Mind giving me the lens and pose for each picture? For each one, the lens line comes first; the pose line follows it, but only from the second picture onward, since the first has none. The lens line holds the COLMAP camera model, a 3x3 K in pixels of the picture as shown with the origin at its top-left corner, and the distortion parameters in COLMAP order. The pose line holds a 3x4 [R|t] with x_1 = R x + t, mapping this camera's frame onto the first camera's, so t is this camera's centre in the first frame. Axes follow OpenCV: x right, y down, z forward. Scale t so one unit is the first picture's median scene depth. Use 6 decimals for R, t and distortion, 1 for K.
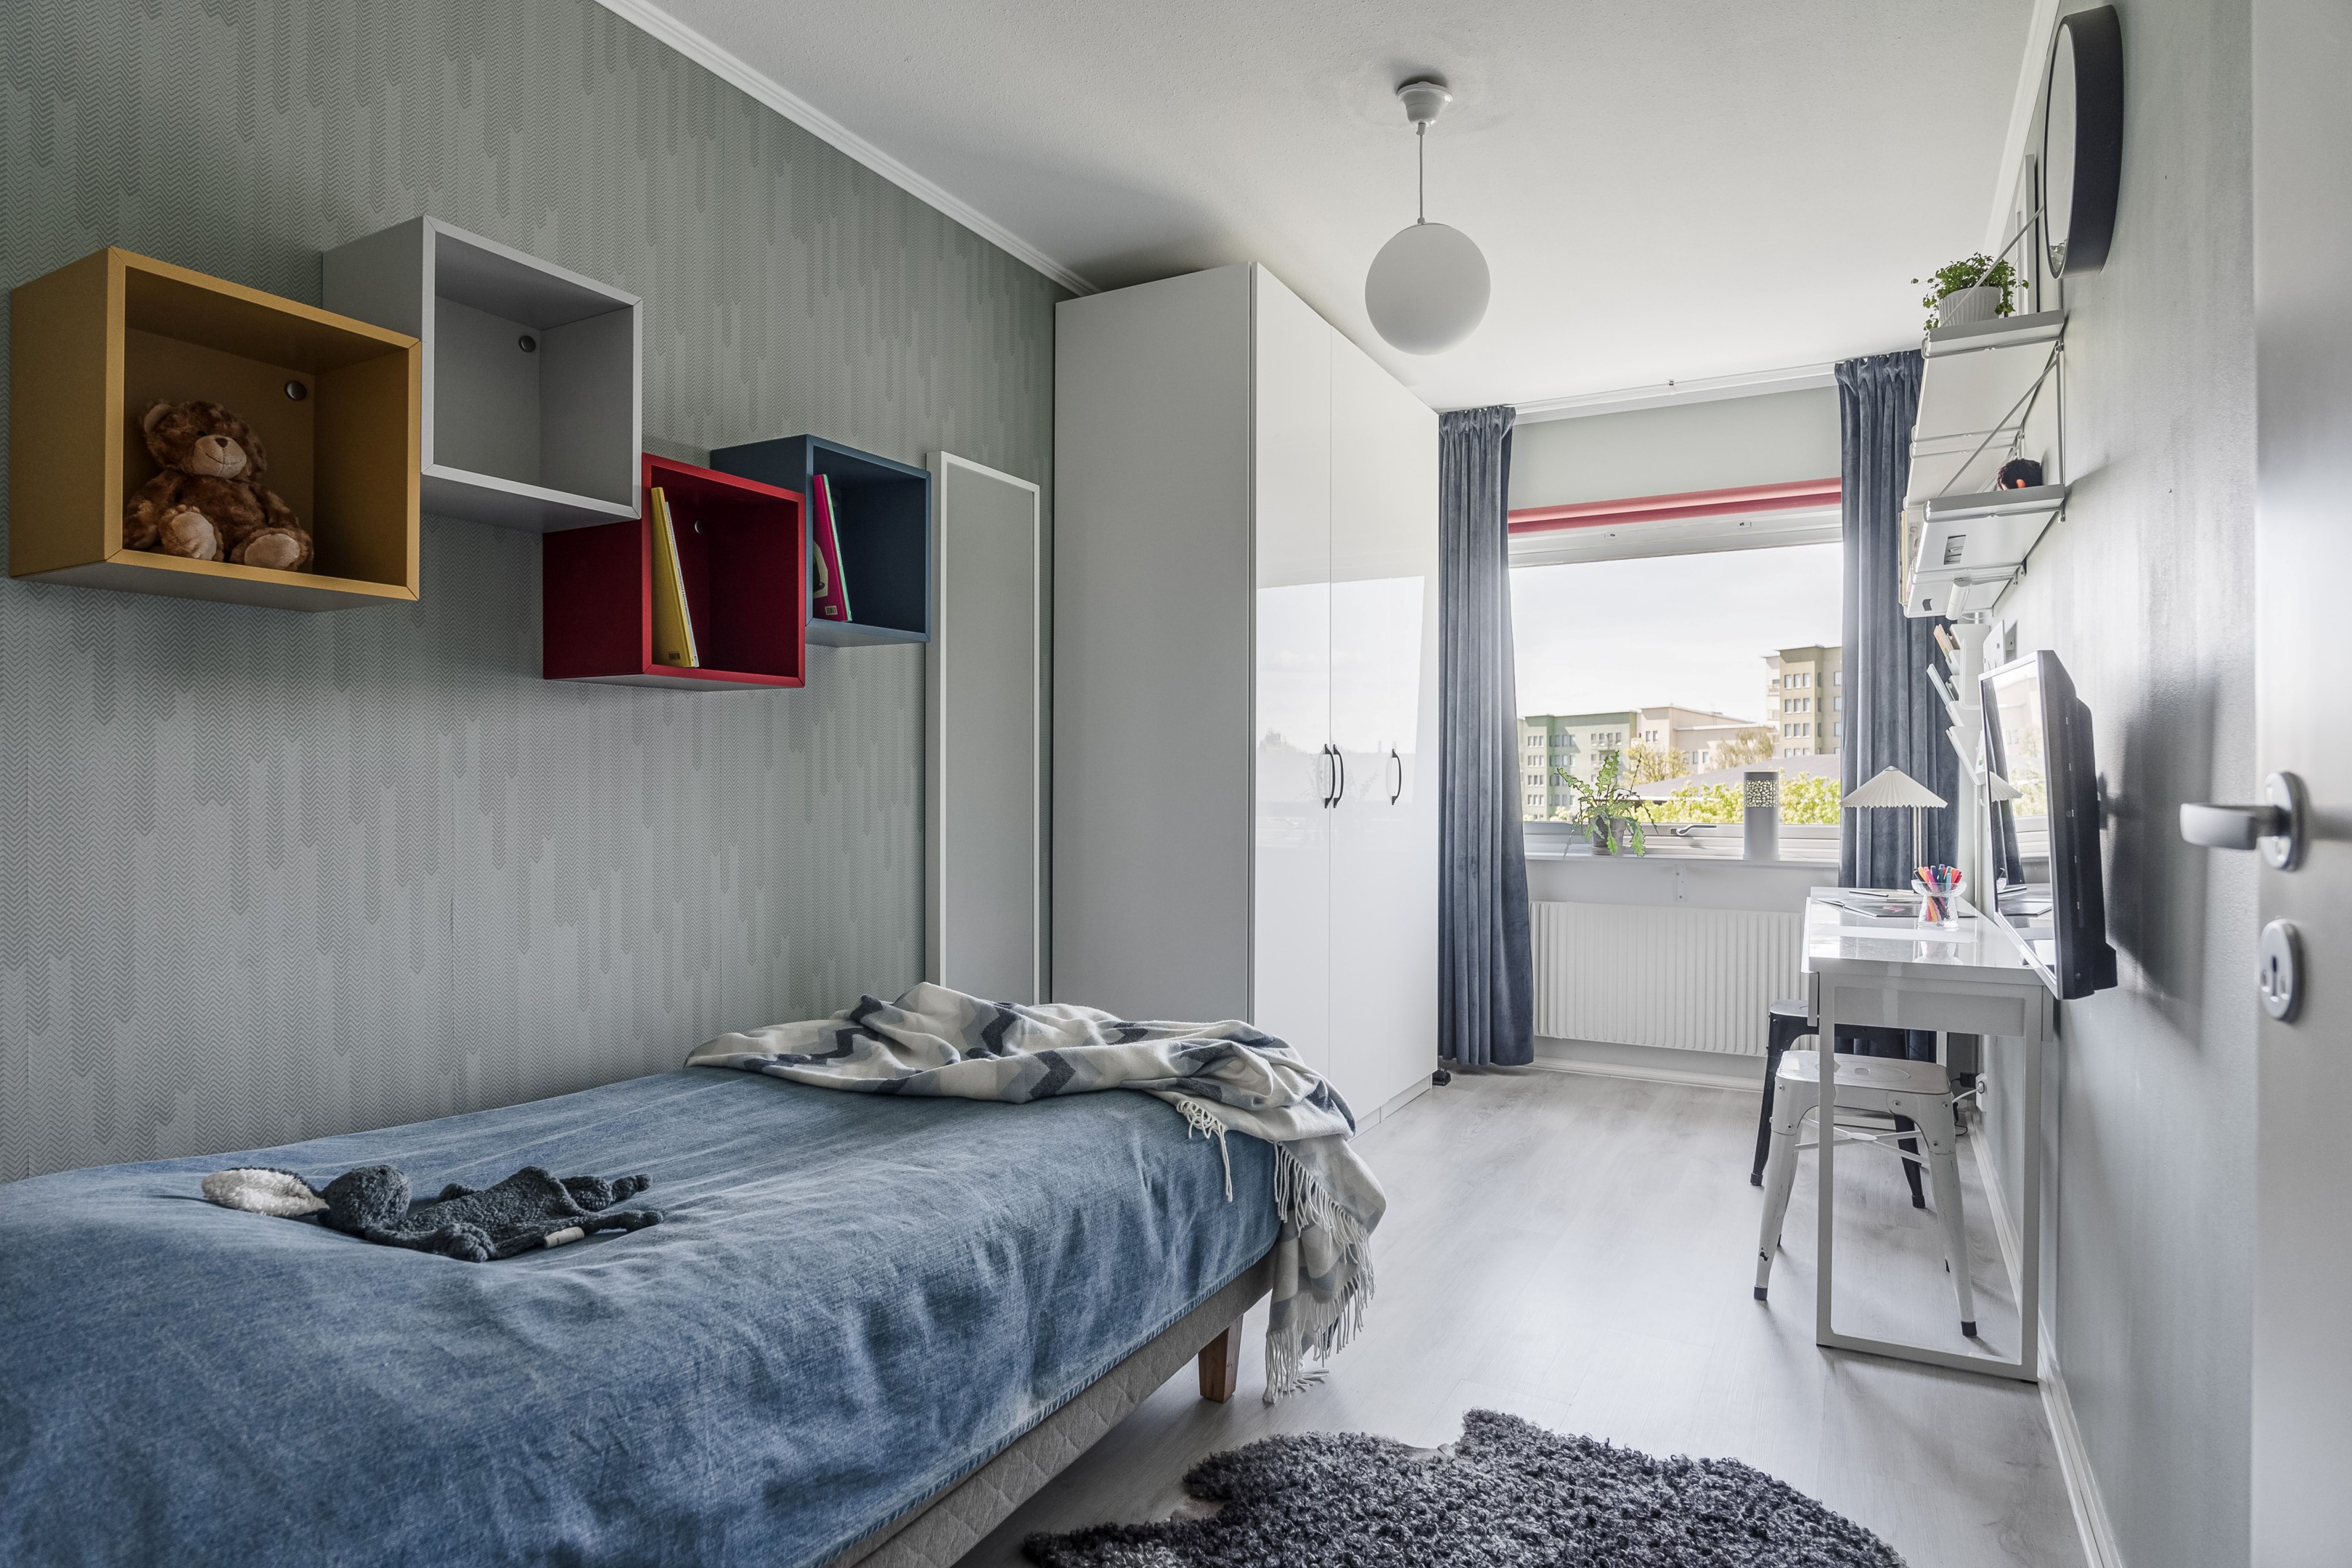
lens RADIAL K [[1287.8, 0, 1166.2], [0, 1287.8, 786.8], [0, 0, 1]] dist [-0.023145, -0.000448]
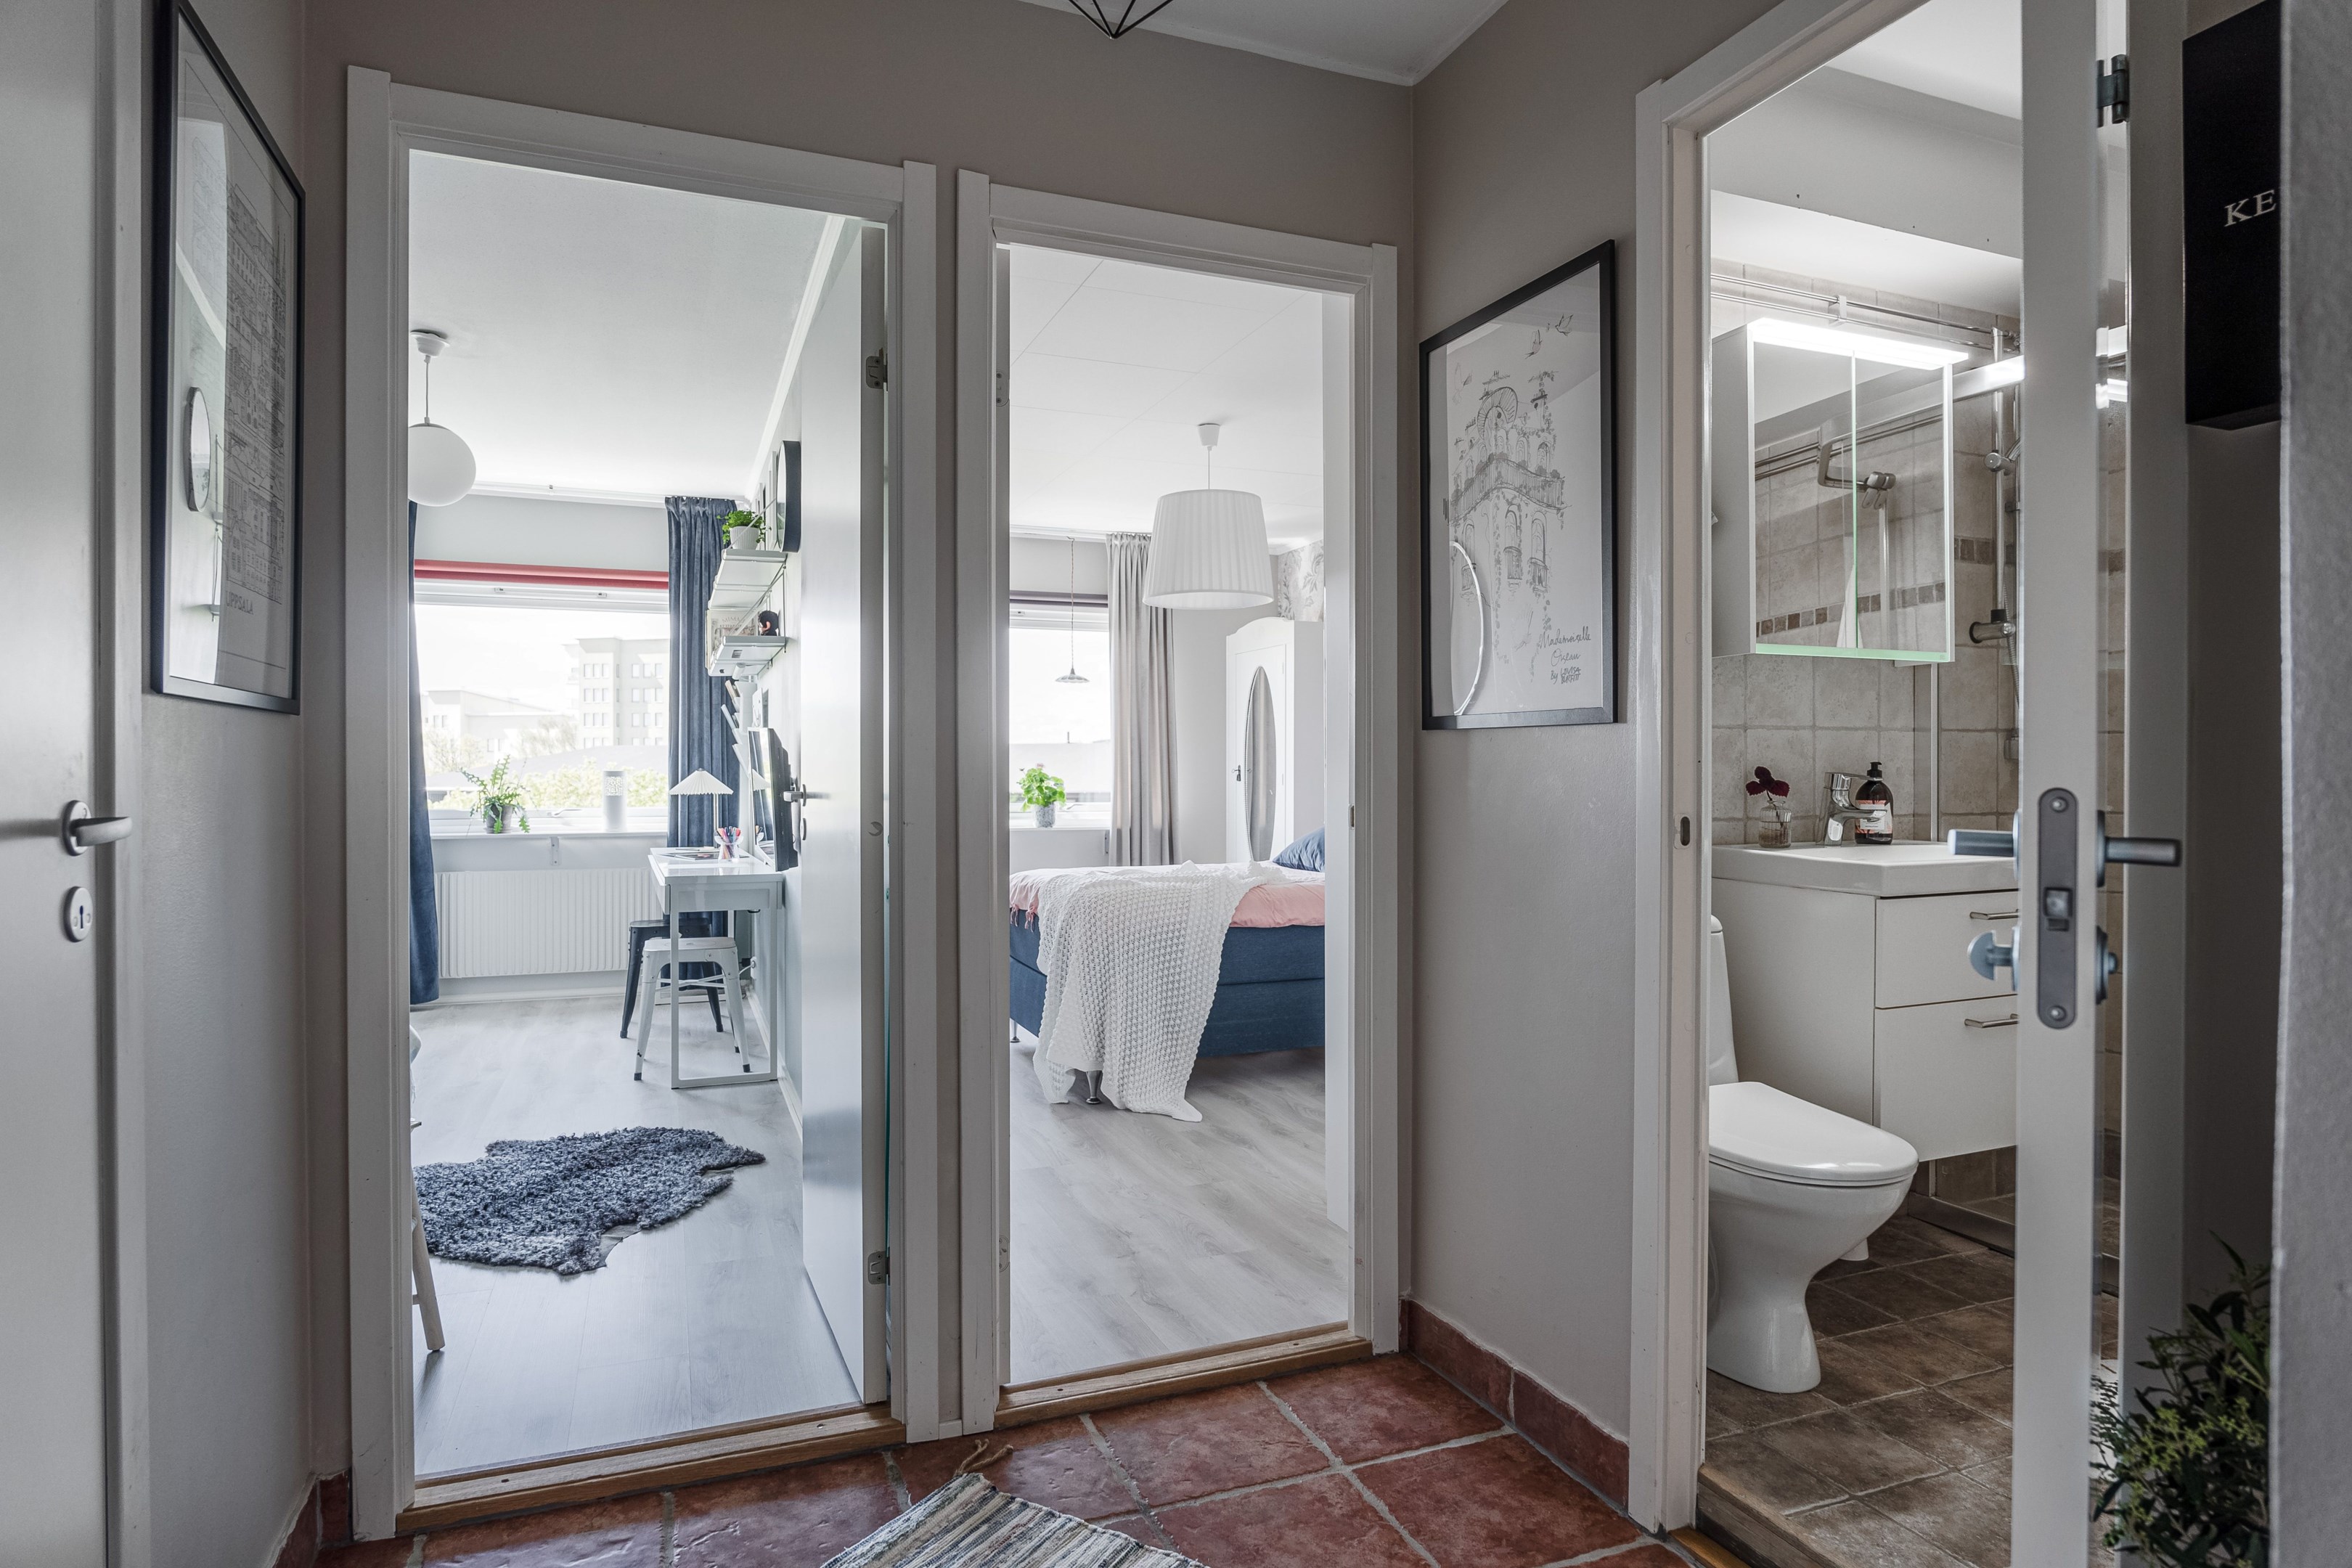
lens RADIAL K [[1287.8, 0, 1166.2], [0, 1287.8, 786.8], [0, 0, 1]] dist [-0.023145, -0.000448]
pose [[0.641662, -0.006828, 0.766957, -0.280599], [0.000549, 0.999964, 0.008443, -0.006145], [-0.766988, -0.004996, 0.641643, -0.459339]]
